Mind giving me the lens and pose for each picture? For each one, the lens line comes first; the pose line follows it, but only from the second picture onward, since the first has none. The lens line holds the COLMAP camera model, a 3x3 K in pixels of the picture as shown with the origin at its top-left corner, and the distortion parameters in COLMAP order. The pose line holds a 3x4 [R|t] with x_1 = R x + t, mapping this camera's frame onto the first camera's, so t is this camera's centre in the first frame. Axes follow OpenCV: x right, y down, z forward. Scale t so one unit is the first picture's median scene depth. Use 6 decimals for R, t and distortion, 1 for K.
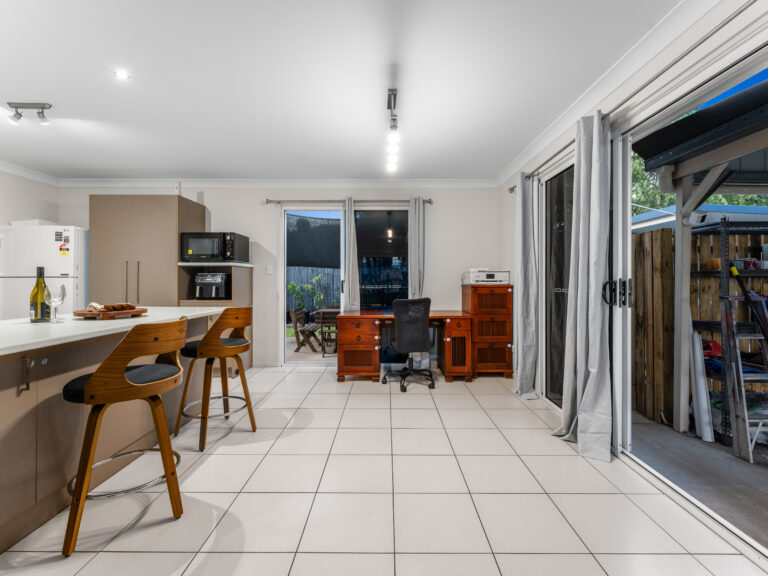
lens RADIAL K [[355.5, 0, 384.9], [0, 355.5, 282.9], [0, 0, 1]] dist [-0.002425, 0.000513]
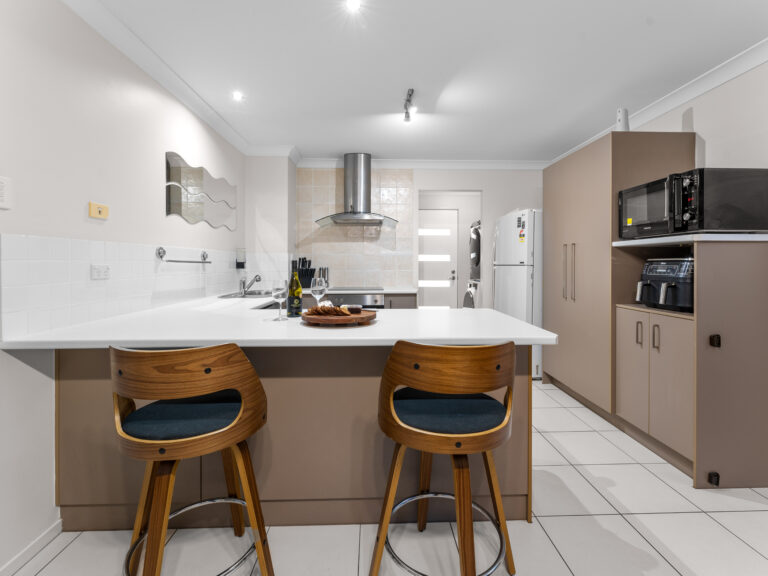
lens RADIAL K [[355.5, 0, 386.9], [0, 355.5, 265.8], [0, 0, 1]] dist [-0.002425, 0.000513]
pose [[0.046635, 0.003583, -0.998906, 0.011610], [-0.003100, 0.999989, 0.003442, -0.016730], [0.998907, 0.002936, 0.046646, 0.581565]]
